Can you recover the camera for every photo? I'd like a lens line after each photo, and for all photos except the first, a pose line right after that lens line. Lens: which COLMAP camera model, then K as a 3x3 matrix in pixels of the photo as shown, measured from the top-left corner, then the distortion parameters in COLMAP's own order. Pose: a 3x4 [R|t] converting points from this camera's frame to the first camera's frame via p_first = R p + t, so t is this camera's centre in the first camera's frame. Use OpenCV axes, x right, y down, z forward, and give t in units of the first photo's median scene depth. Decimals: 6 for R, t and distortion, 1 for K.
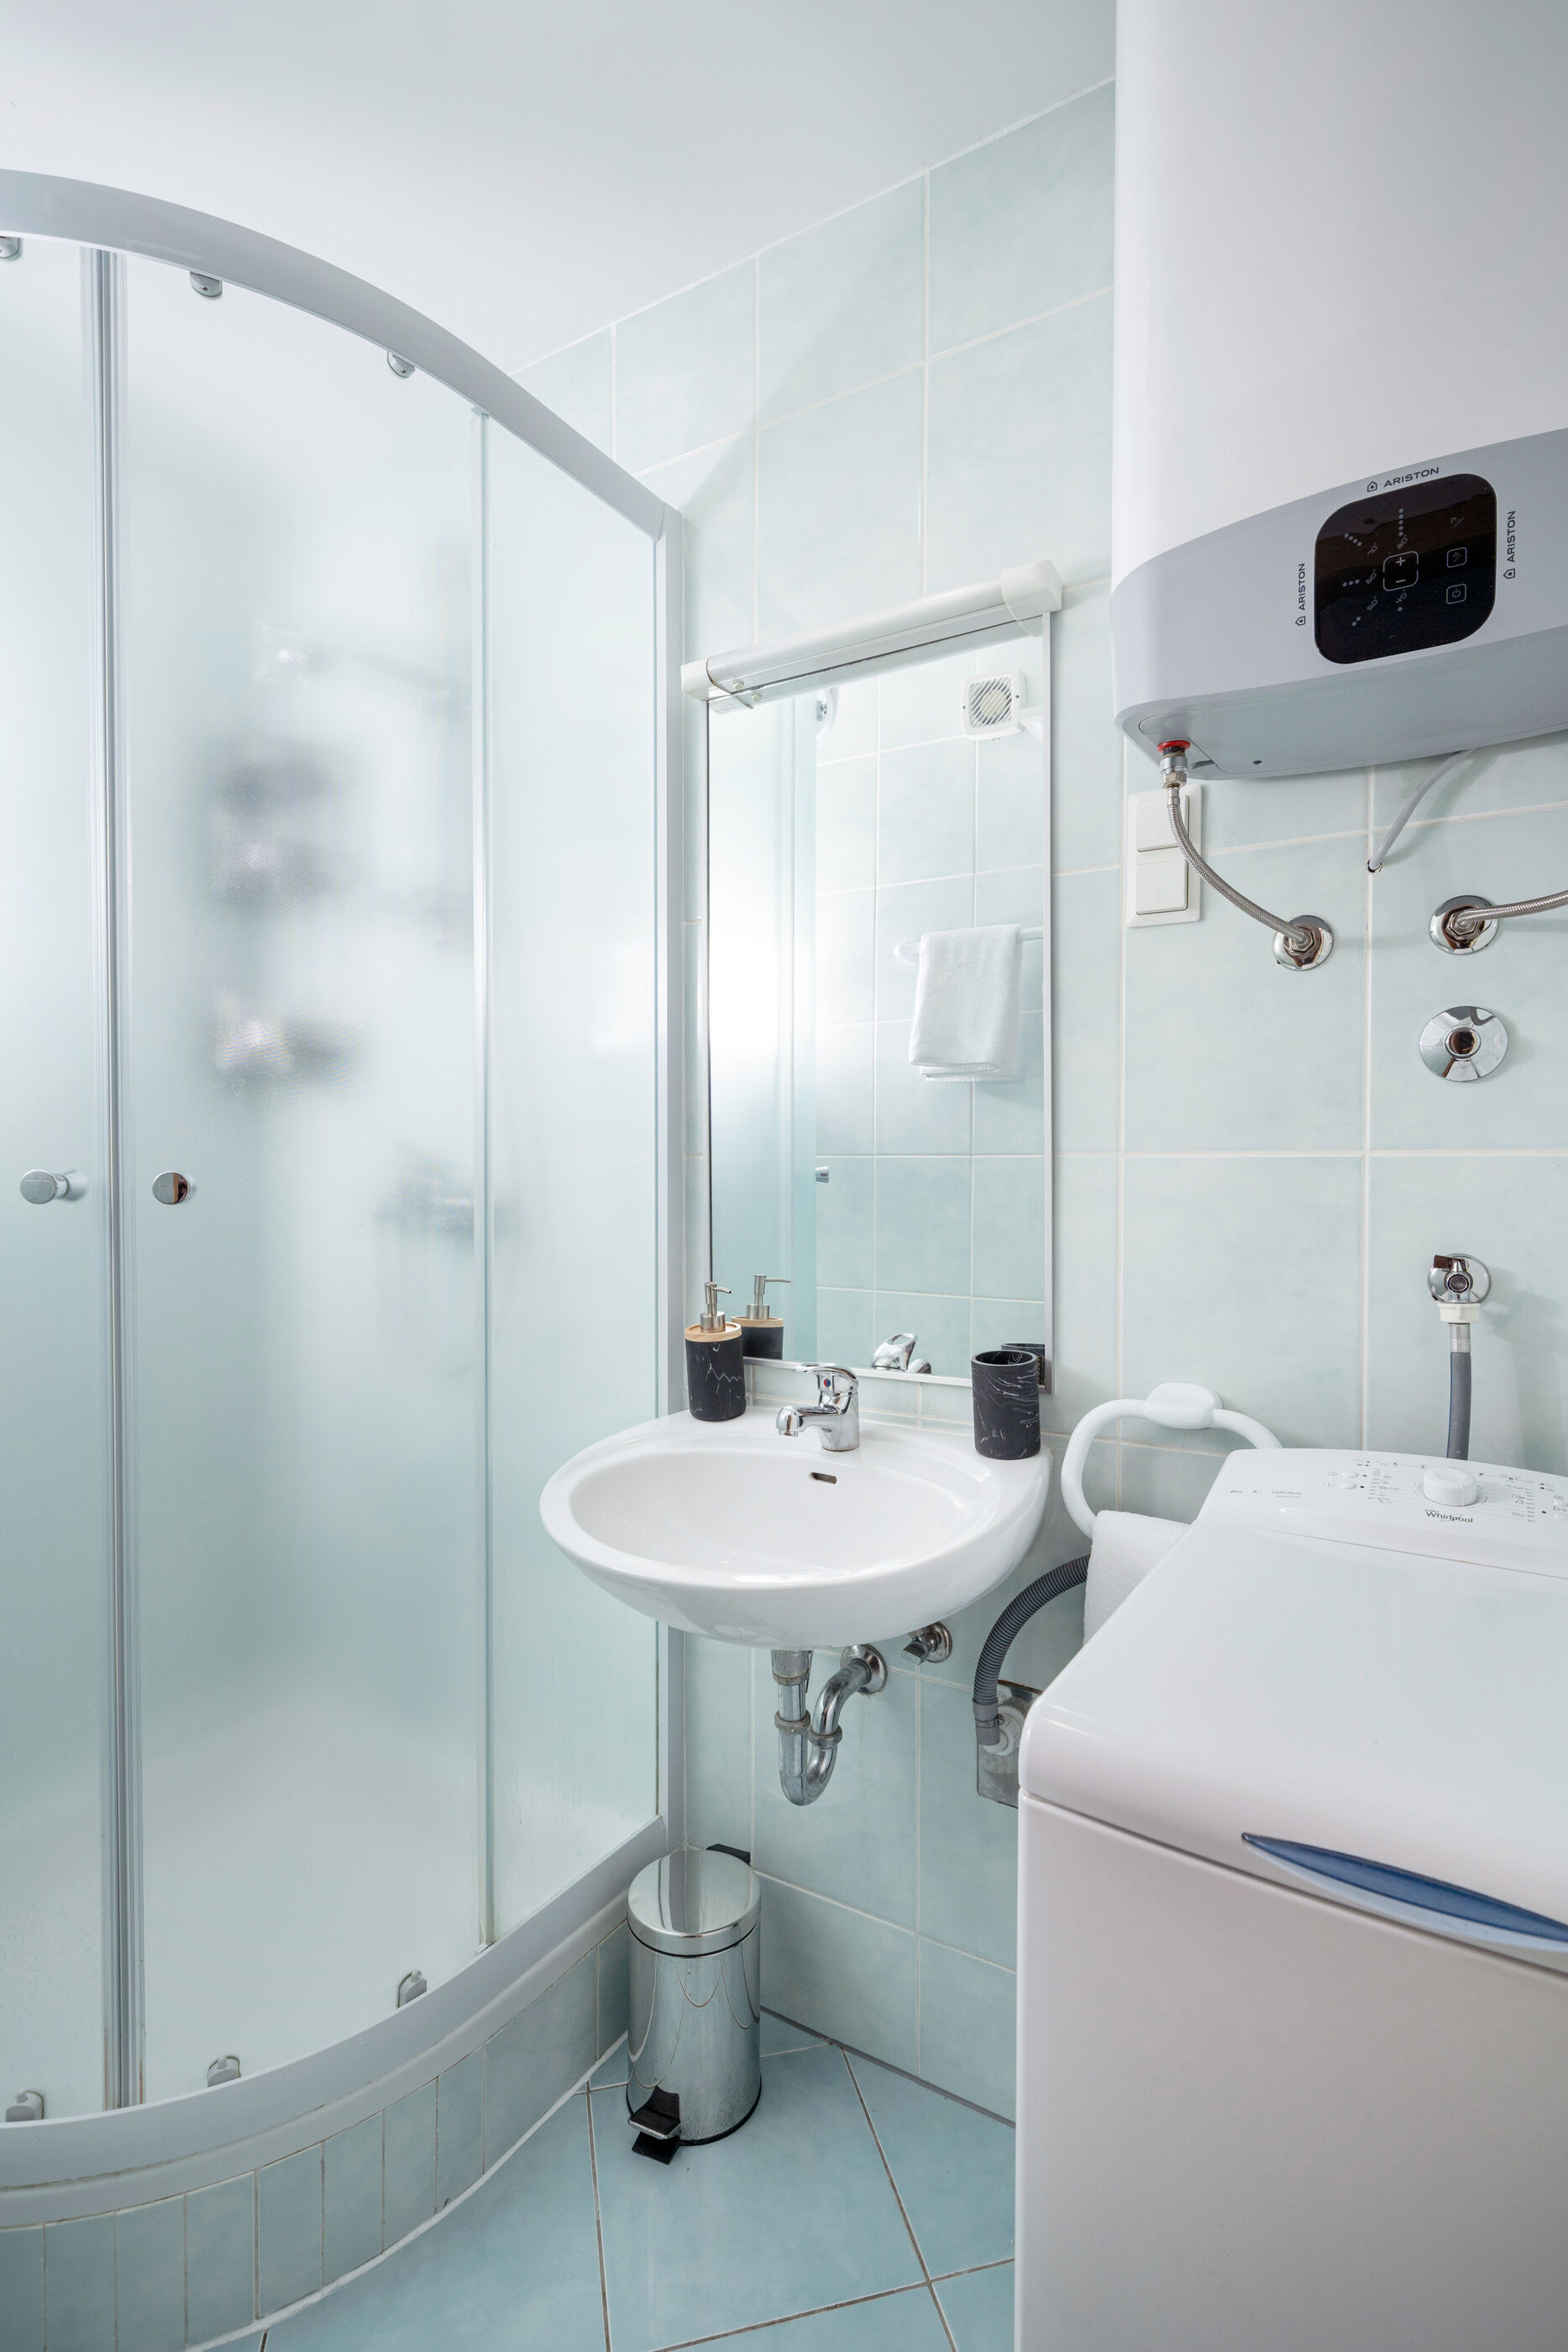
lens RADIAL K [[1223.6, 0, 784.0], [0, 1223.6, 1176.0], [0, 0, 1]] dist [0.016237, -0.000360]
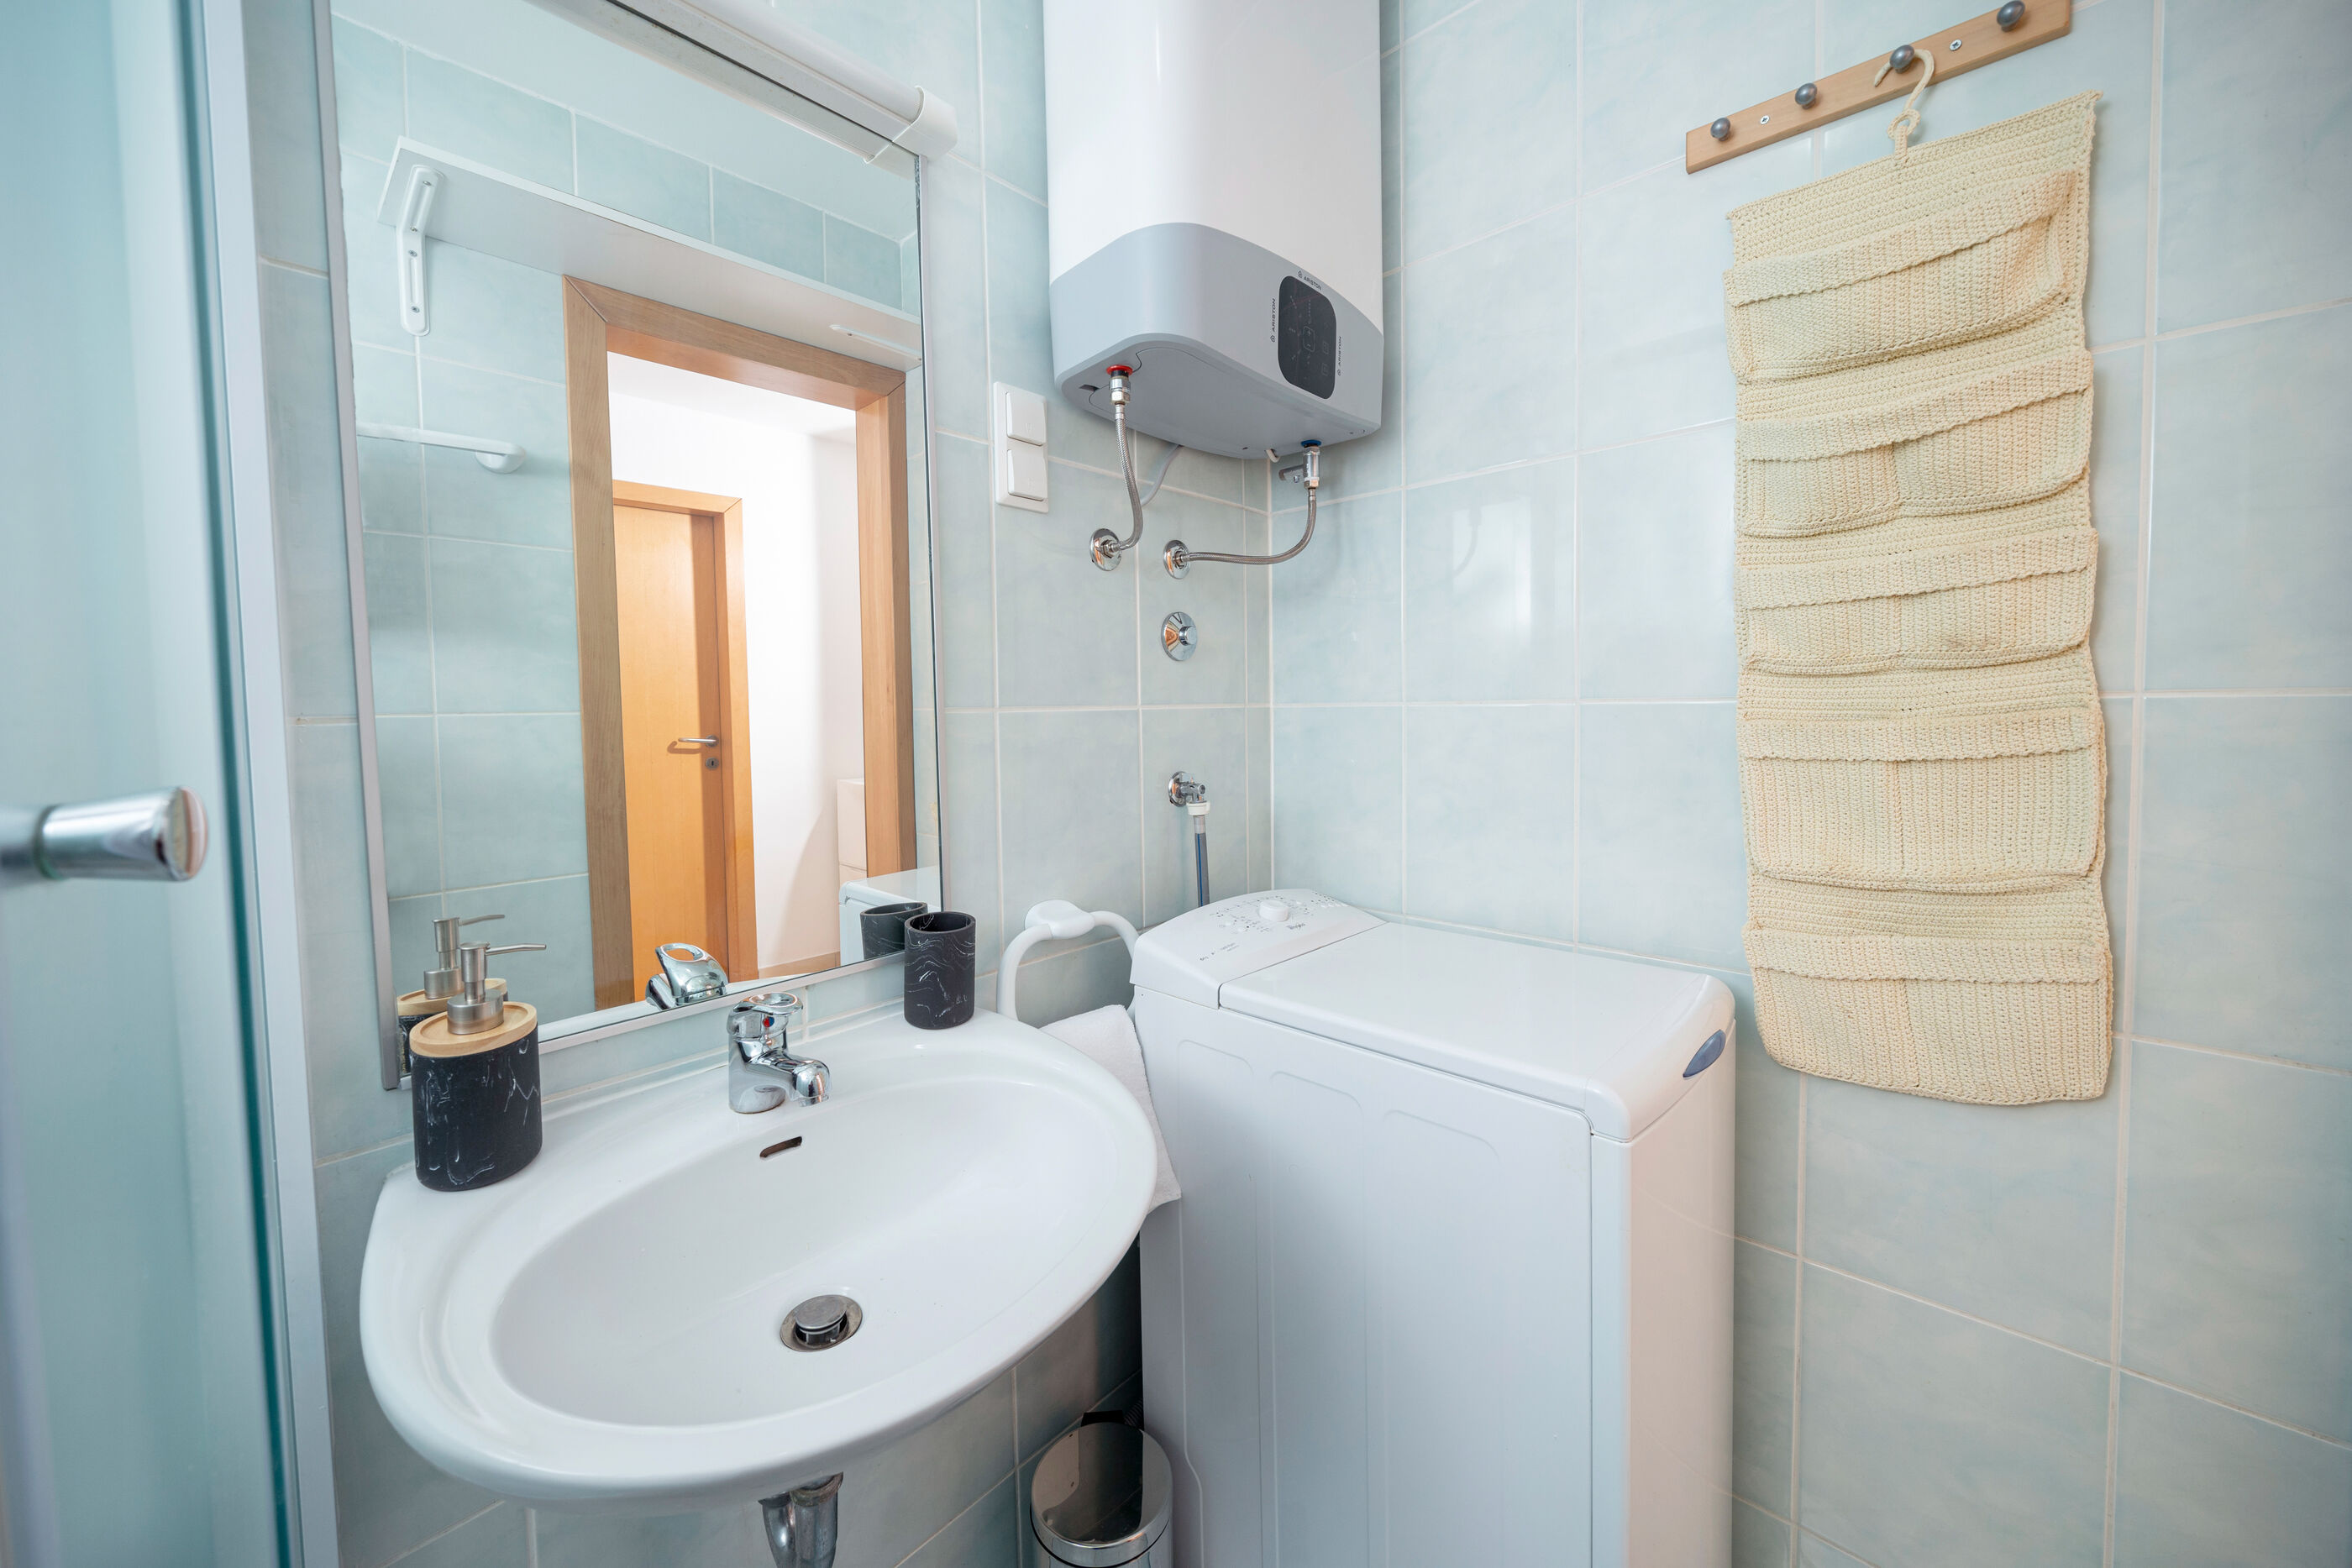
lens RADIAL K [[886.6, 0, 1179.7], [0, 886.6, 741.3], [0, 0, 1]] dist [-0.000157, -0.000002]
pose [[0.156822, -0.039166, 0.986850, -0.535770], [0.032293, 0.998882, 0.034512, -0.013281], [-0.987099, 0.026456, 0.157912, 0.791679]]
